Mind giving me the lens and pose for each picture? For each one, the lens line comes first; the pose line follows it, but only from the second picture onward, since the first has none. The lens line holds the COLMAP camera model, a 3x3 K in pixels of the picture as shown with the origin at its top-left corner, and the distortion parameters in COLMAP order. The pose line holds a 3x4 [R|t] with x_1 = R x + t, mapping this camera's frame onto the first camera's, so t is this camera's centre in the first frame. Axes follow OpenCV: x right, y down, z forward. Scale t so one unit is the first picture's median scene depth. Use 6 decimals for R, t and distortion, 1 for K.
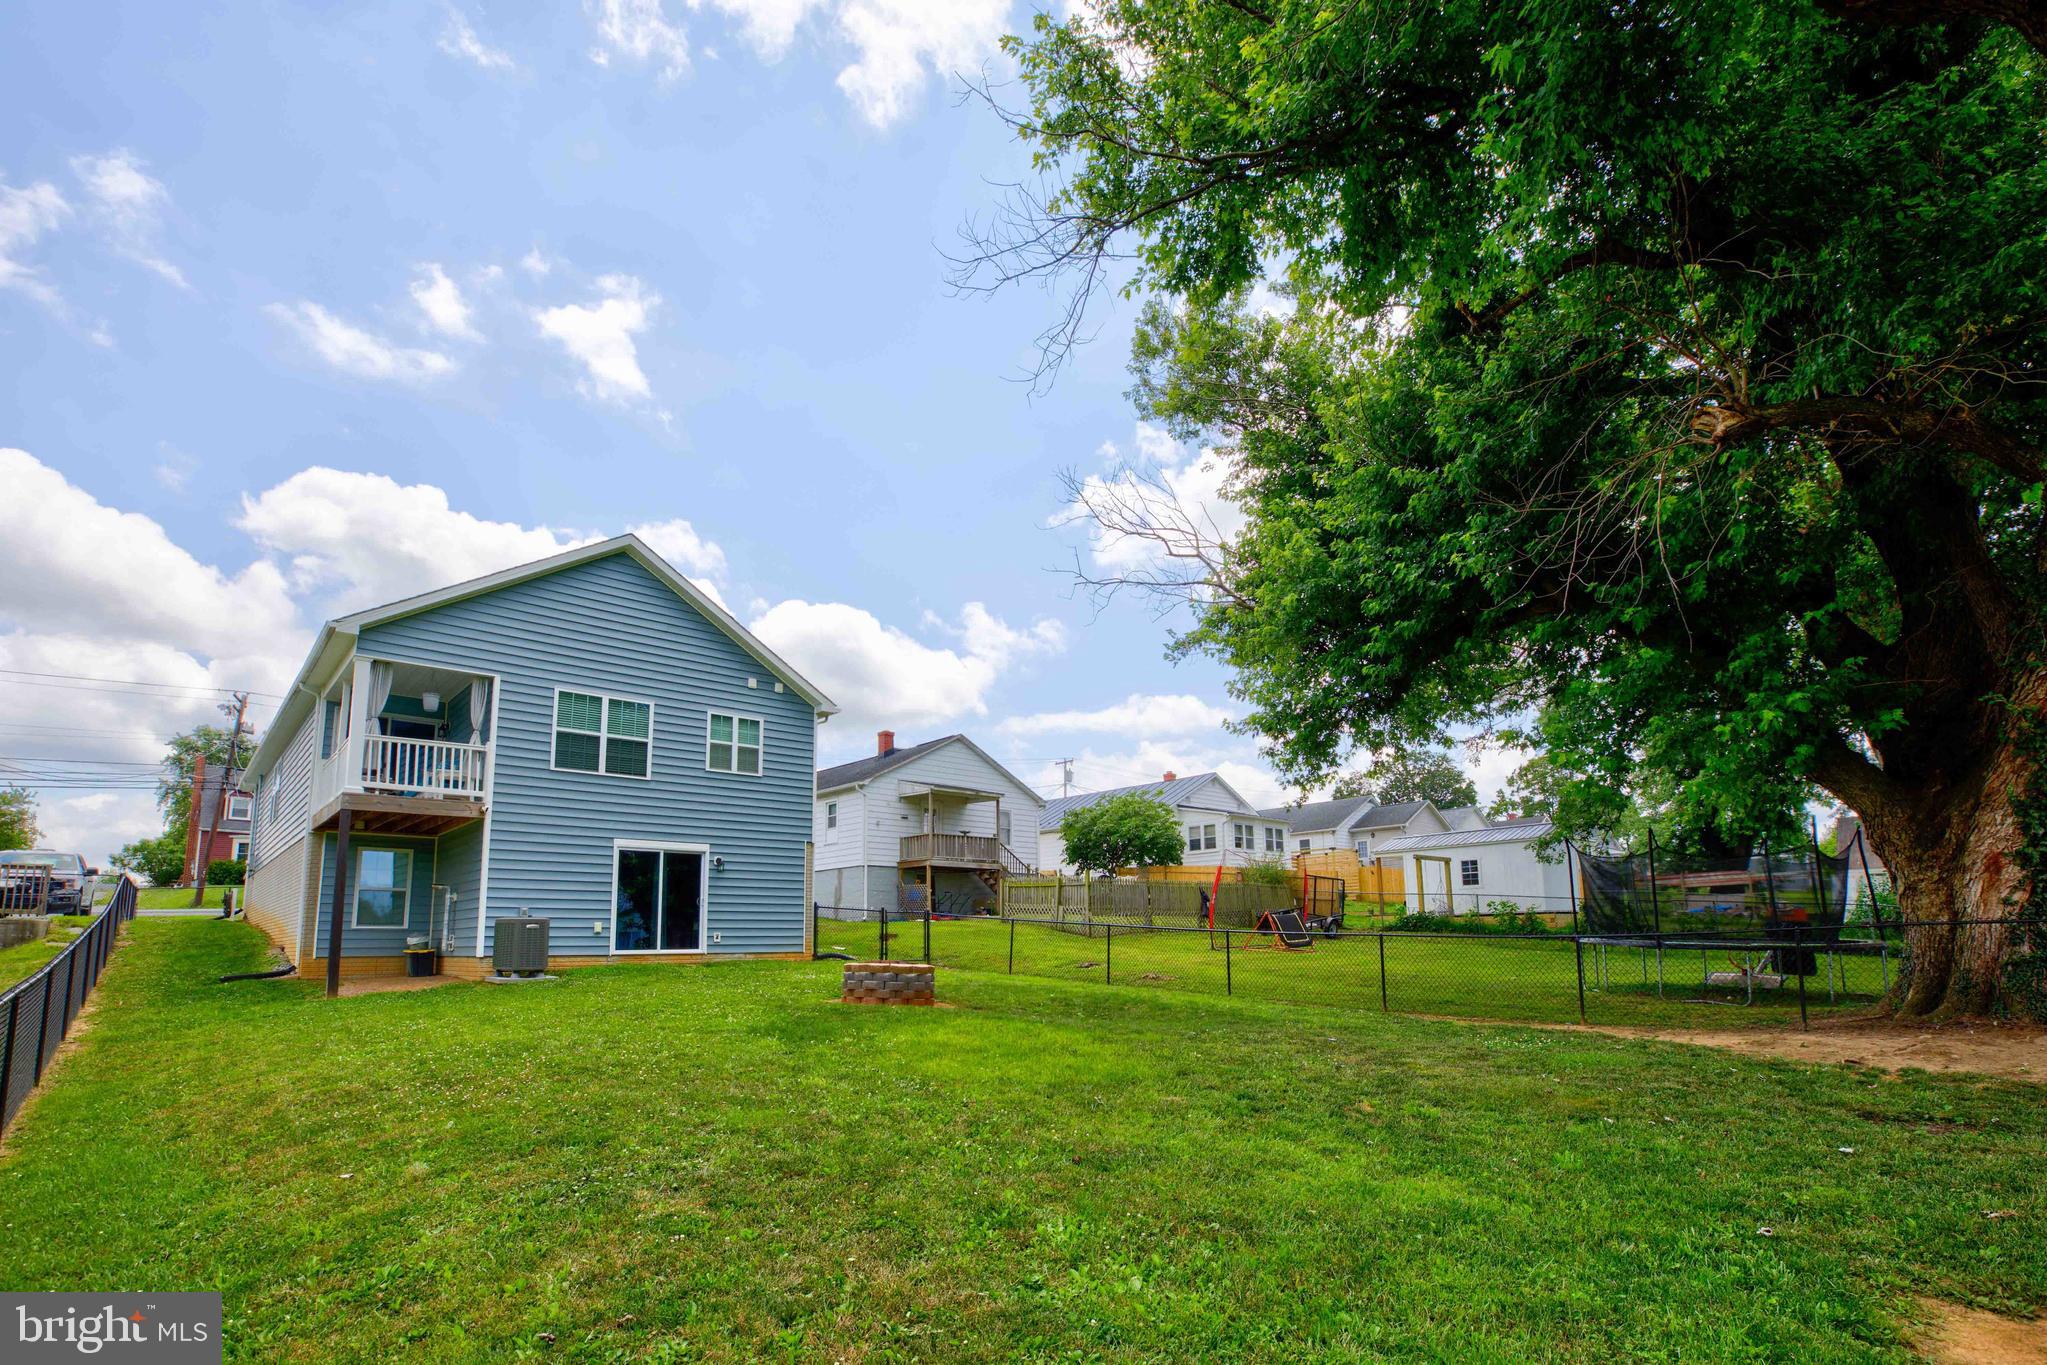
lens RADIAL K [[978.2, 0, 1018.7], [0, 978.2, 777.8], [0, 0, 1]] dist [-0.057213, 0.017373]
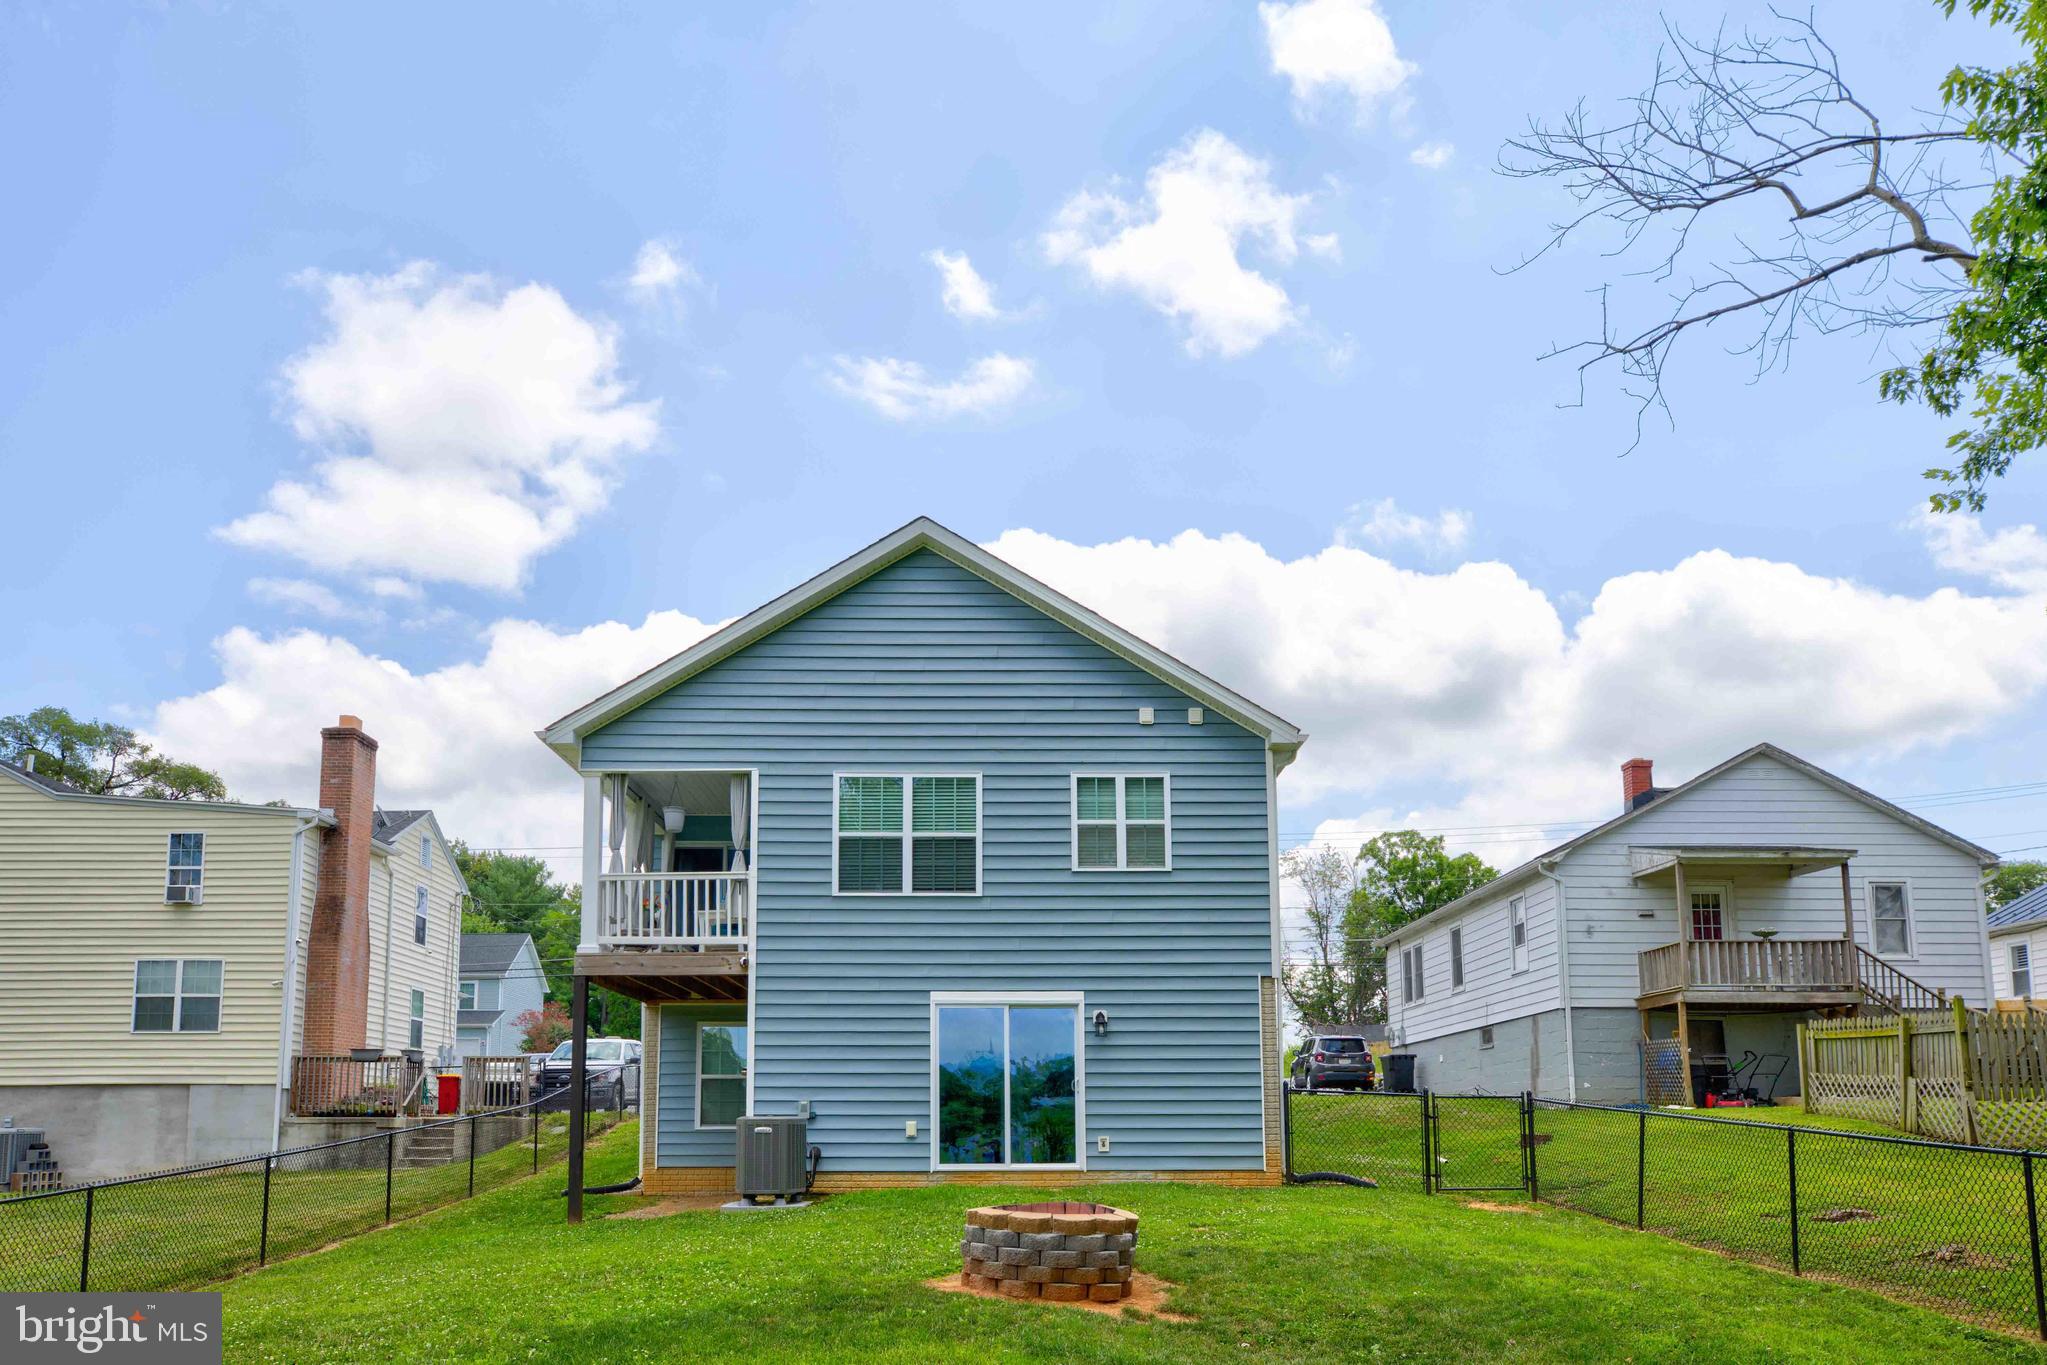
lens RADIAL K [[1464.2, 0, 1023.9], [0, 1464.2, 892.4], [0, 0, 1]] dist [-0.002142, -0.001278]
pose [[0.746864, -0.097630, -0.657771, 0.271837], [0.101680, 0.994298, -0.032127, 0.033476], [0.657157, -0.042887, 0.752533, 0.295252]]
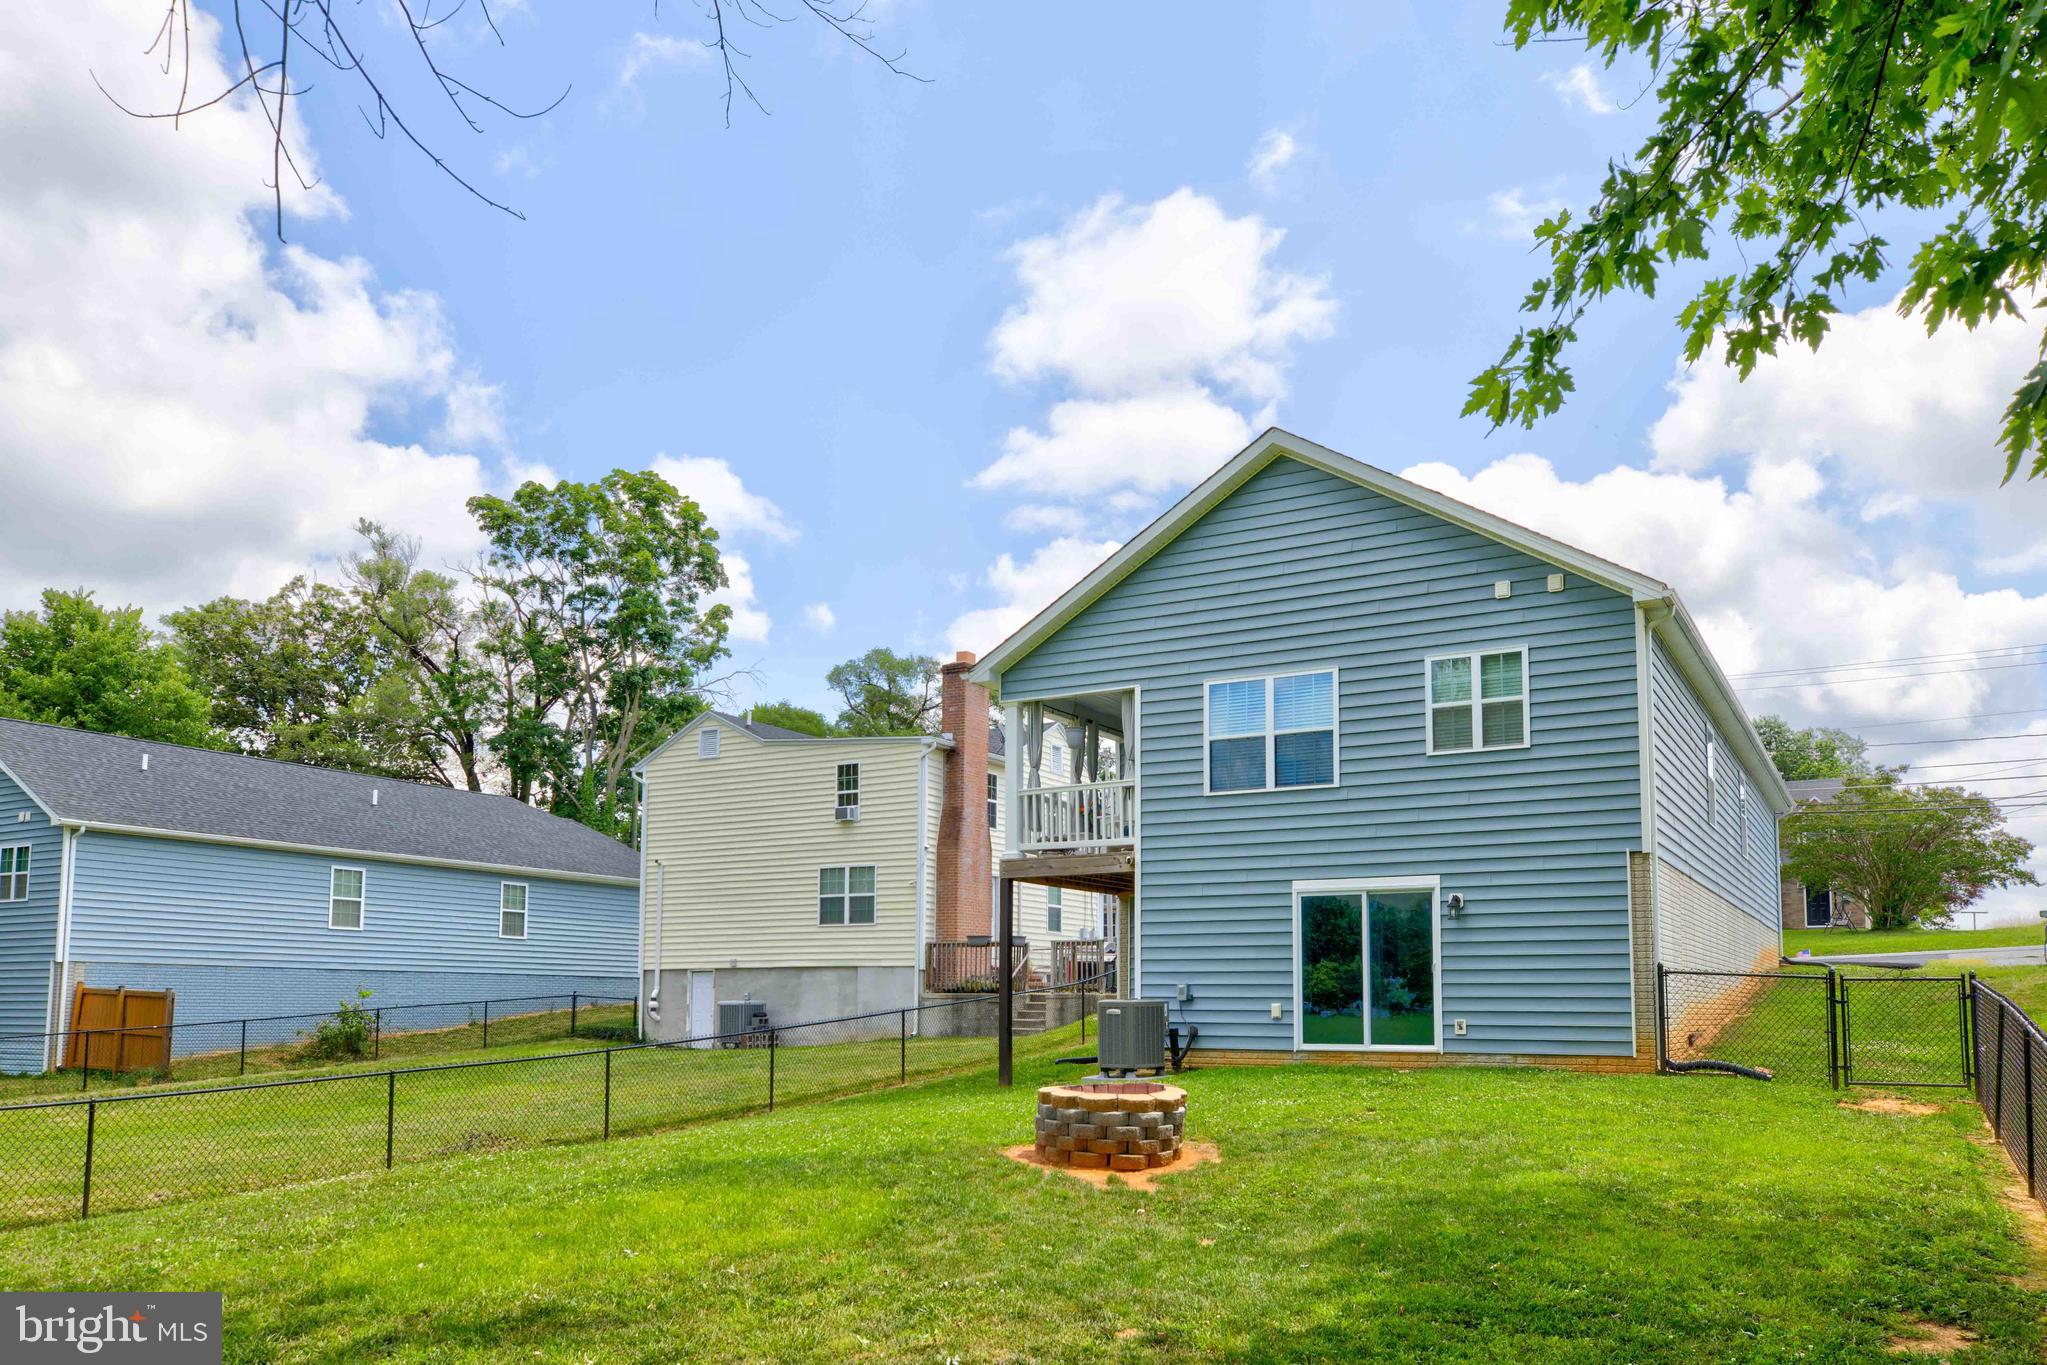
lens RADIAL K [[1486.7, 0, 1028.6], [0, 1486.7, 811.3], [0, 0, 1]] dist [-0.002469, 0.002205]
pose [[0.303782, -0.106715, -0.946746, 0.499136], [0.148815, 0.986825, -0.063482, 0.050491], [0.941047, -0.121605, 0.315661, 0.473138]]
